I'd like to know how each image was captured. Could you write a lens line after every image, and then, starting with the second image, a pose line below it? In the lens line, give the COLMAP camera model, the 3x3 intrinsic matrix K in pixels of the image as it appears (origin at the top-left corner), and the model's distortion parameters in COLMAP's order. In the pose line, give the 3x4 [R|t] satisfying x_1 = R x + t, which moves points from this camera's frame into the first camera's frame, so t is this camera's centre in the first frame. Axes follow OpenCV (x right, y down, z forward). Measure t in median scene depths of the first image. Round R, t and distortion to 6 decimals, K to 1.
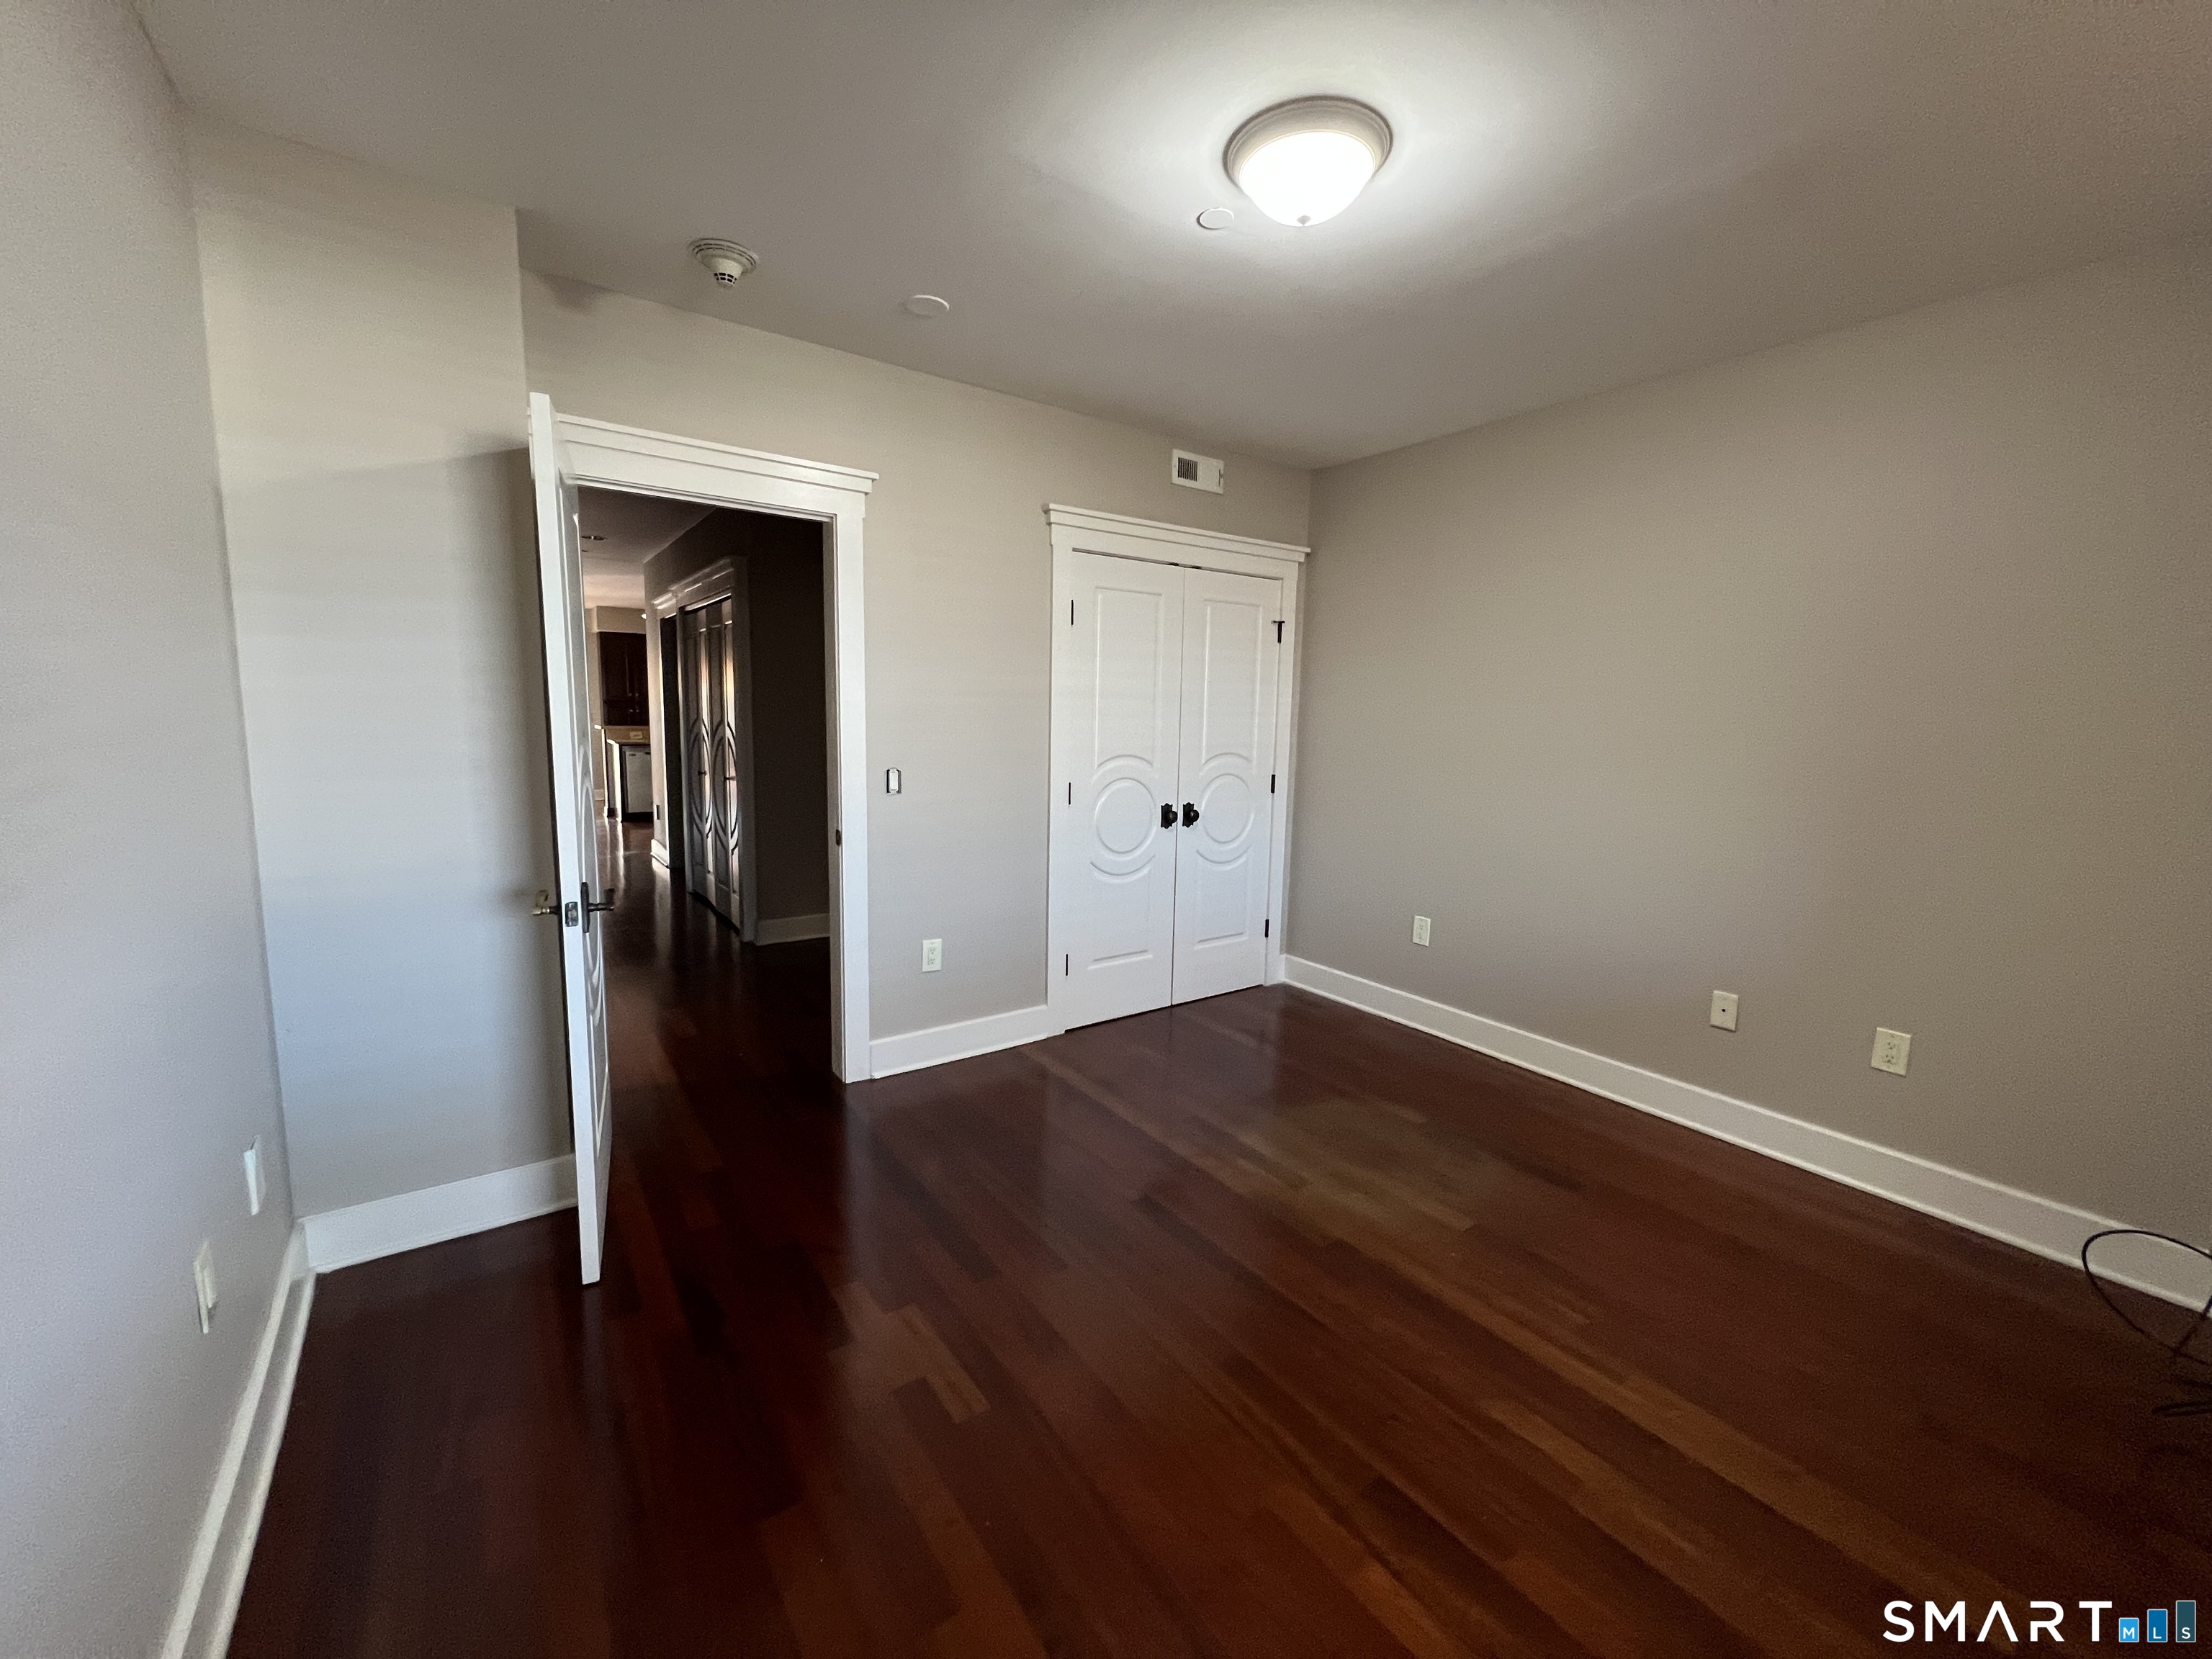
lens RADIAL K [[890.6, 0, 1098.4], [0, 890.6, 827.8], [0, 0, 1]] dist [-0.002504, -0.000098]
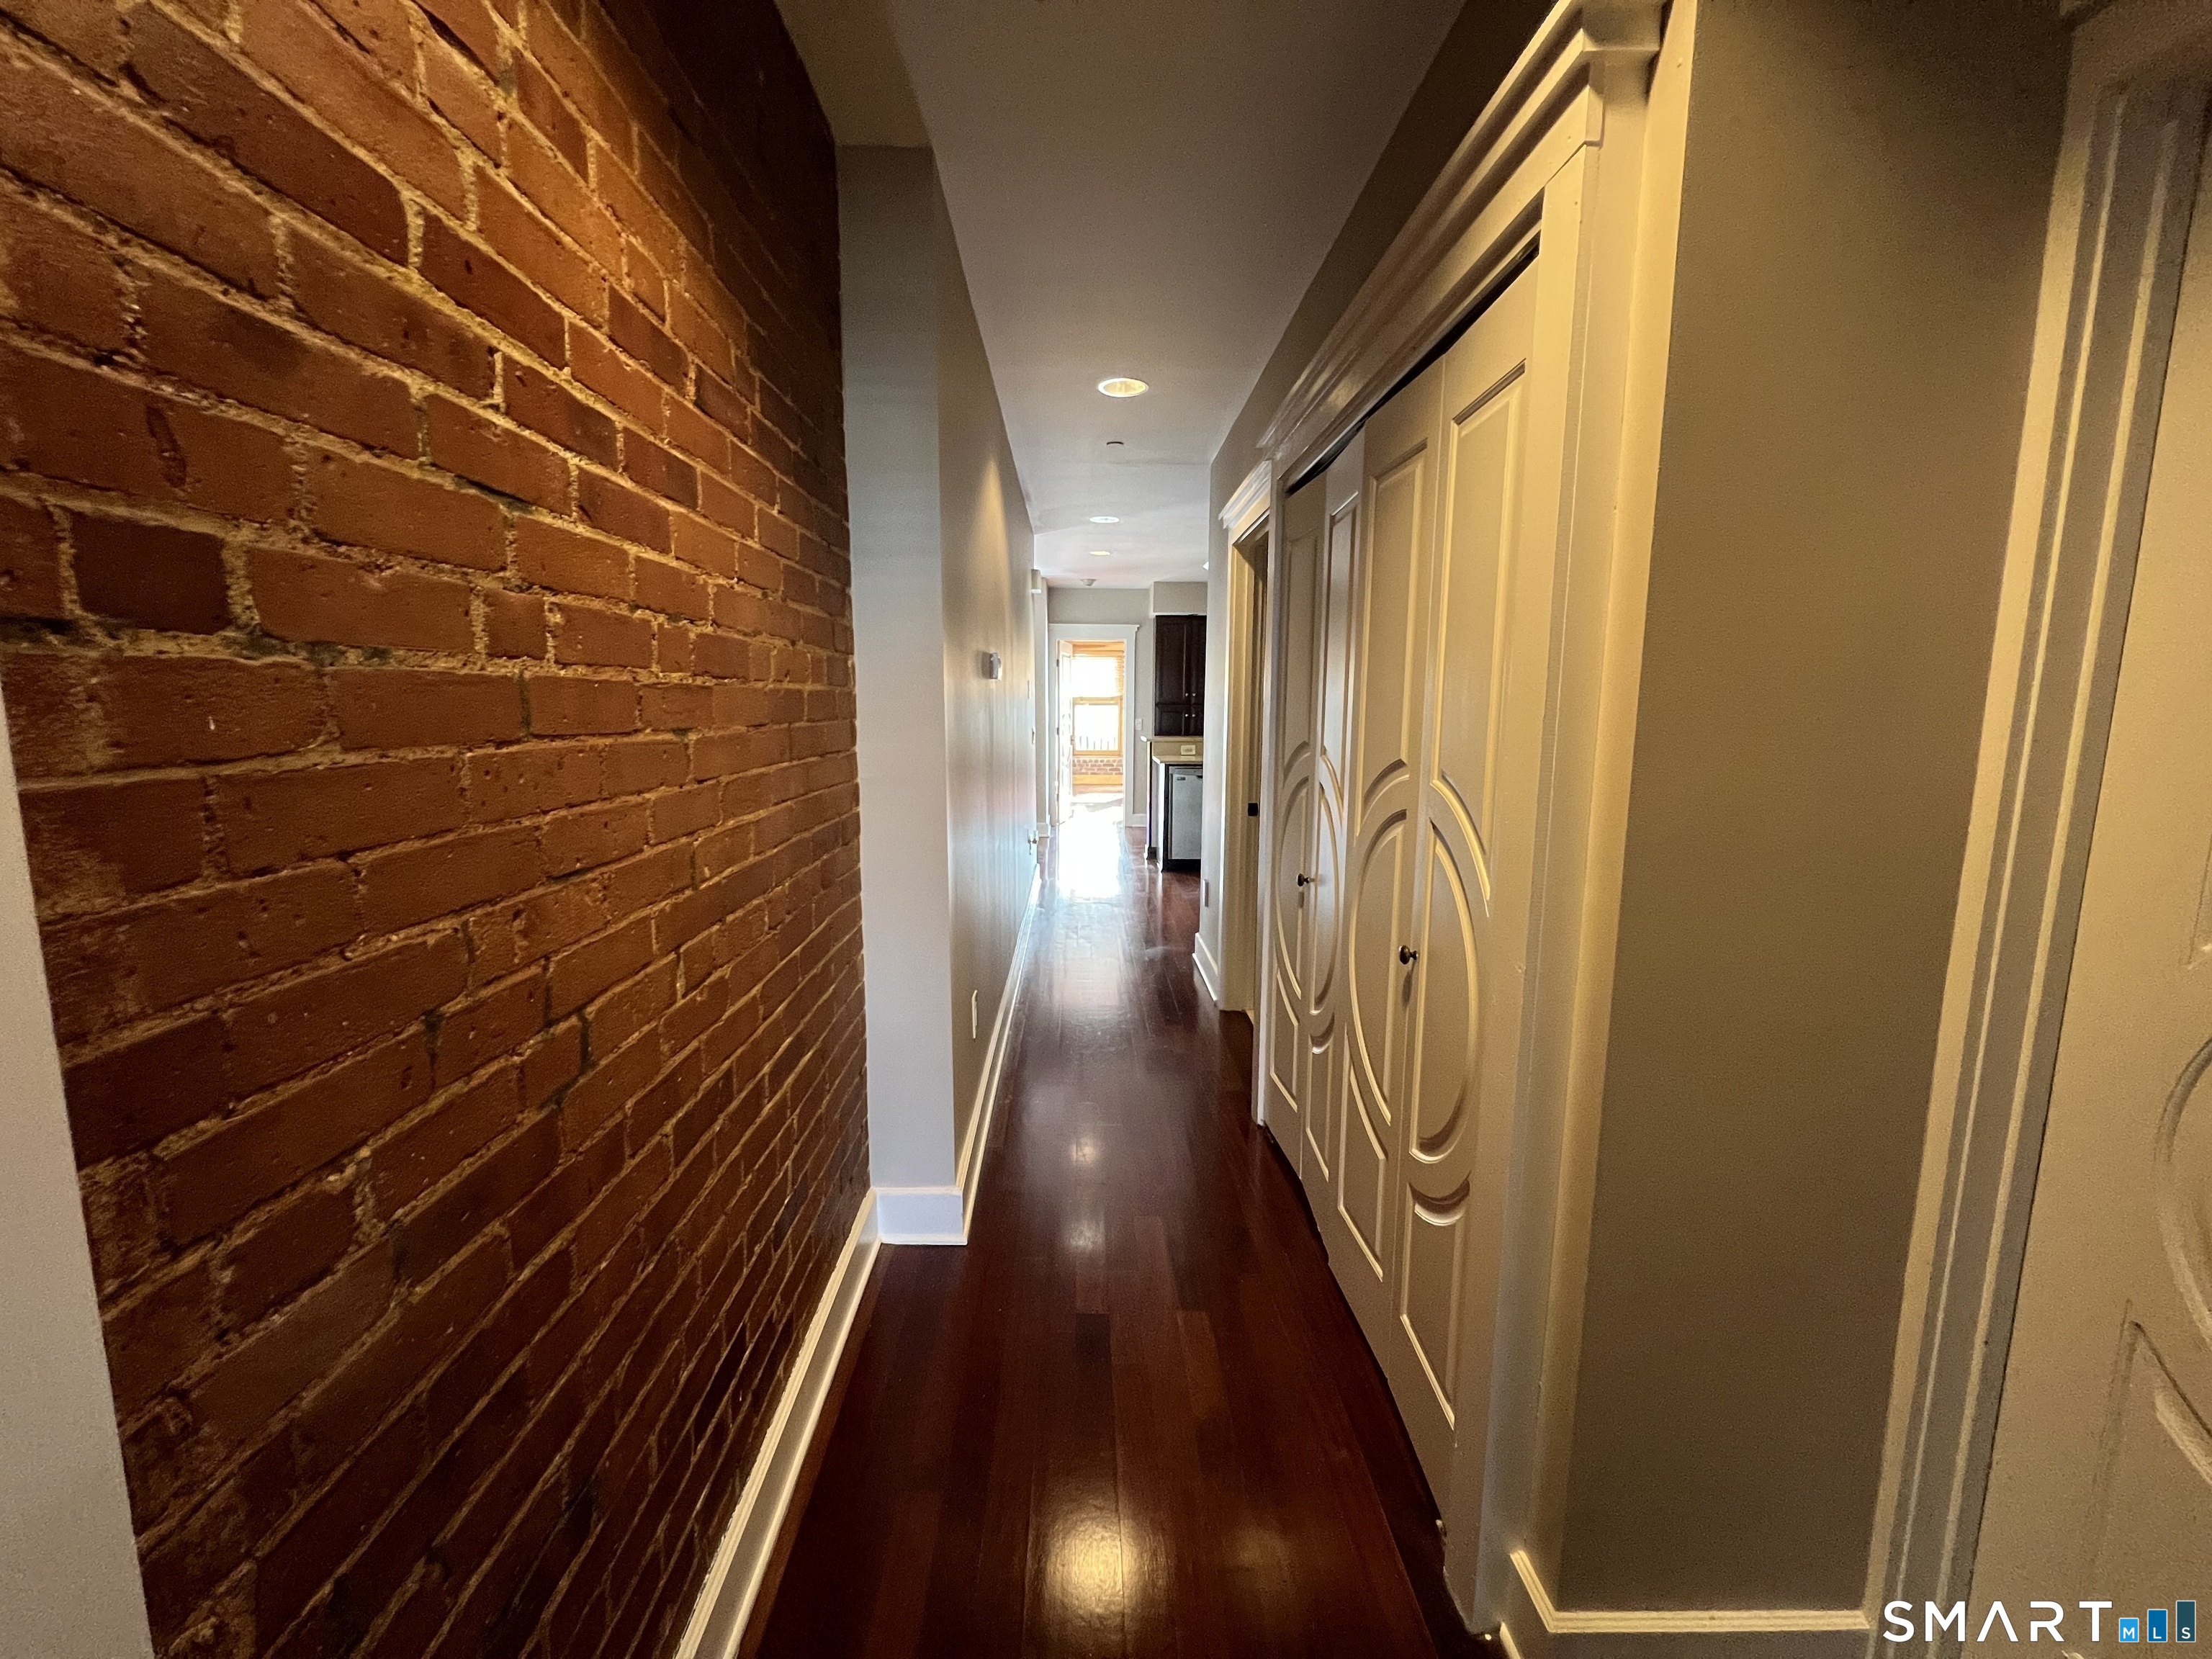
lens RADIAL K [[890.6, 0, 1105.3], [0, 890.6, 830.0], [0, 0, 1]] dist [-0.002504, -0.000098]
pose [[0.837151, 0.059020, -0.543778, -0.189018], [-0.058645, 0.998116, 0.018047, -0.051262], [0.543819, 0.016781, 0.839035, 0.378901]]
